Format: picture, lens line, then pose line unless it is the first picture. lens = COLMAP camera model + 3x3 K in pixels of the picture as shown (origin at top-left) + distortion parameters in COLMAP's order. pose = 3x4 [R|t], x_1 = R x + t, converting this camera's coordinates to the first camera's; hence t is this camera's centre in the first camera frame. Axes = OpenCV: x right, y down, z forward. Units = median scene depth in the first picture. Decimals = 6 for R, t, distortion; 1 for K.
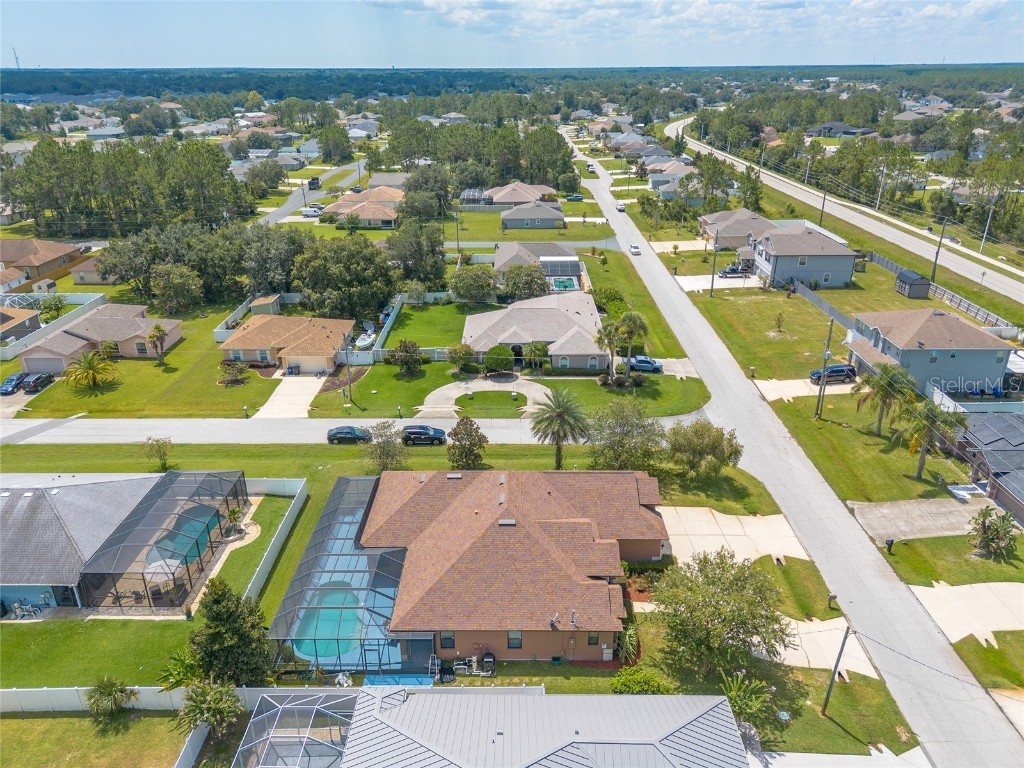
lens RADIAL K [[717.8, 0, 509.4], [0, 717.8, 396.5], [0, 0, 1]] dist [0.071135, -0.060196]
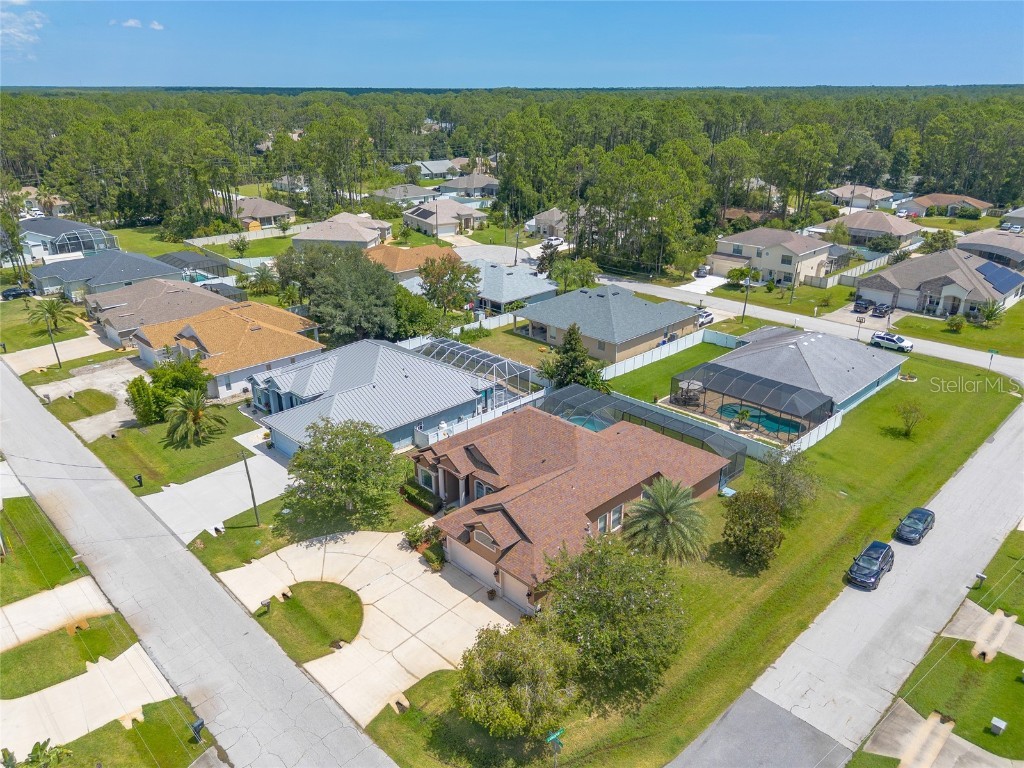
lens RADIAL K [[728.2, 0, 512.0], [0, 728.2, 384.0], [0, 0, 1]] dist [0.057193, -0.033725]
pose [[-0.707743, 0.271659, -0.652151, 0.440421], [-0.287303, 0.732655, 0.616988, -0.337575], [0.645412, 0.624034, -0.440483, 0.841396]]
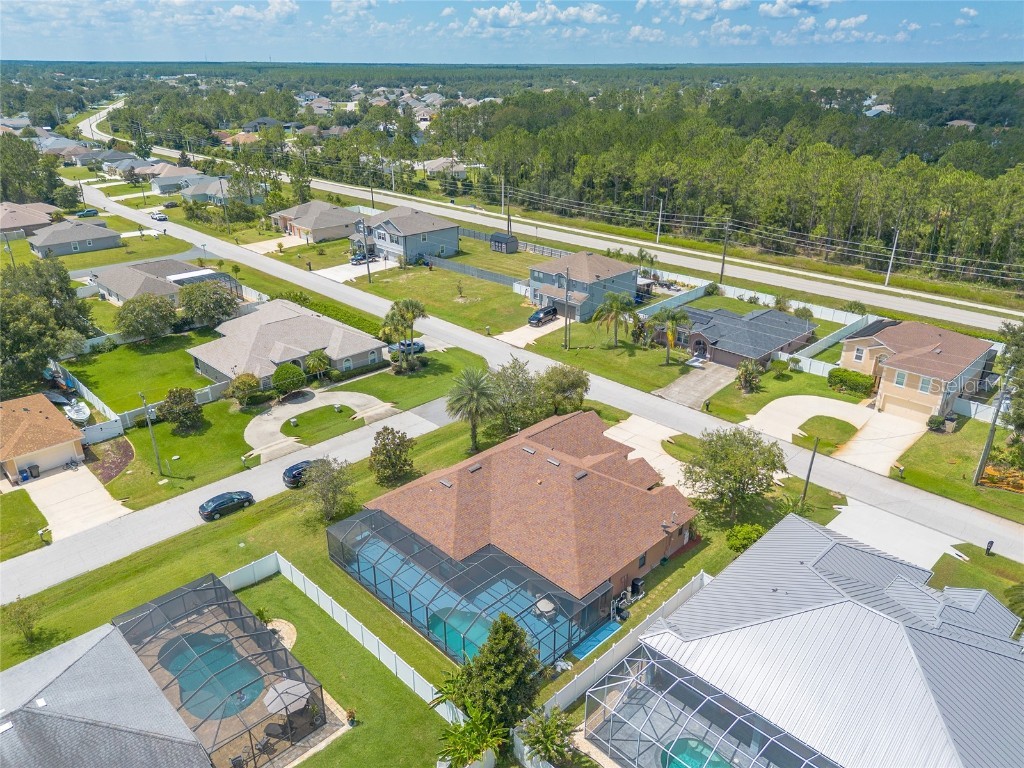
lens RADIAL K [[719.5, 0, 511.7], [0, 719.5, 399.7], [0, 0, 1]] dist [0.079764, -0.077952]
pose [[0.702329, -0.293683, 0.648447, -0.429917], [0.289555, 0.950026, 0.116653, -0.053722], [-0.650301, 0.105832, 0.752269, 0.124768]]
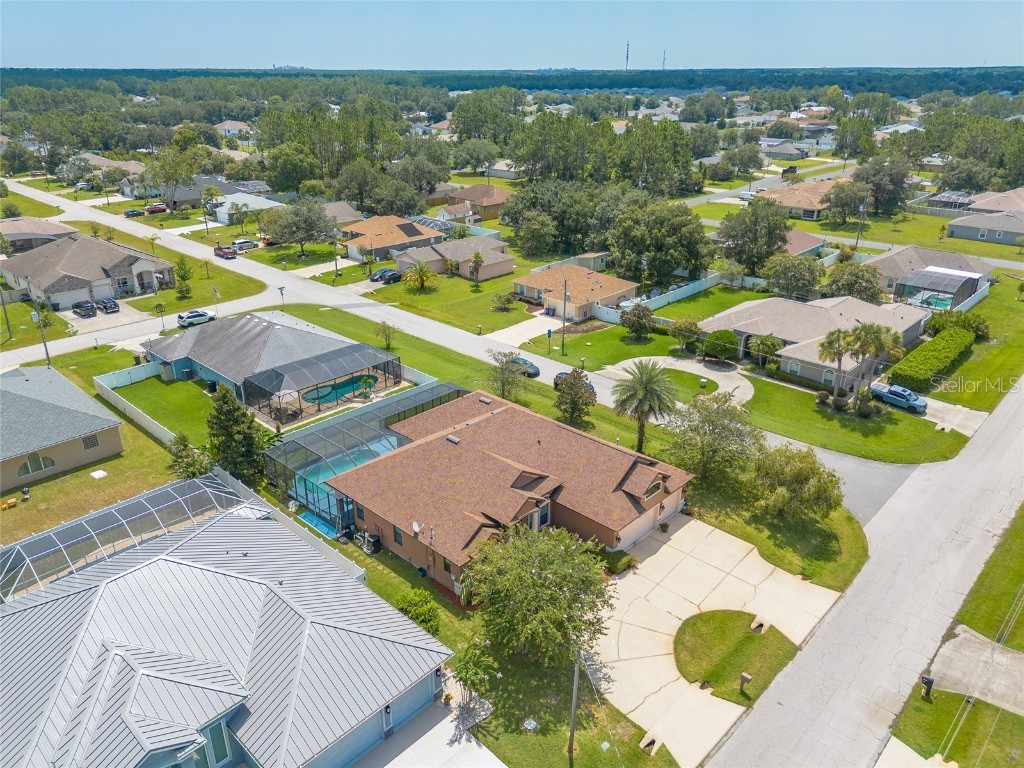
lens RADIAL K [[719.5, 0, 511.7], [0, 719.5, 399.7], [0, 0, 1]] dist [0.079764, -0.077952]
pose [[0.732143, 0.286776, -0.617840, 0.383109], [-0.285512, 0.952728, 0.103885, -0.005909], [0.618425, 0.100342, 0.779411, 0.134870]]
